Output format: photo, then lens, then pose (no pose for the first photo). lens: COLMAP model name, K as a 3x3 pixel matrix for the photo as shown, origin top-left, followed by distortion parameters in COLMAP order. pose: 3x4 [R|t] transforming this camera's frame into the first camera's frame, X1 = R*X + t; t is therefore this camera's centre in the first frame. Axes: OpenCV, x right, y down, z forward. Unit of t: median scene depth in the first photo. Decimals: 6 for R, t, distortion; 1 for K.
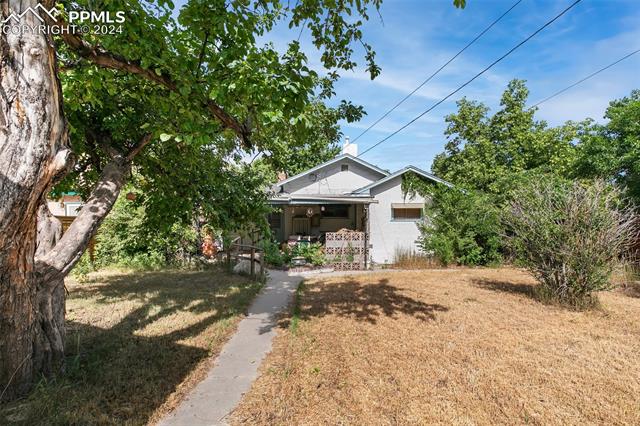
lens RADIAL K [[303.2, 0, 319.9], [0, 303.2, 227.7], [0, 0, 1]] dist [0.000183, -0.000089]
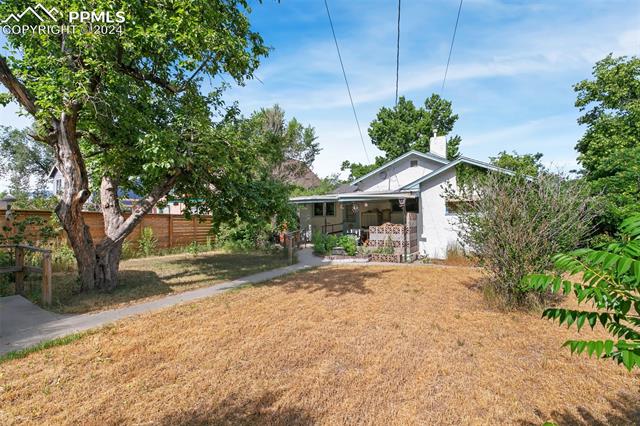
lens RADIAL K [[297.9, 0, 320.0], [0, 297.9, 213.0], [0, 0, 1]] dist [-0.001452, -0.000305]
pose [[0.871961, -0.015837, -0.489318, 0.392795], [0.000275, 0.999492, -0.031860, 0.002380], [0.489574, 0.027646, 0.871523, -0.034270]]
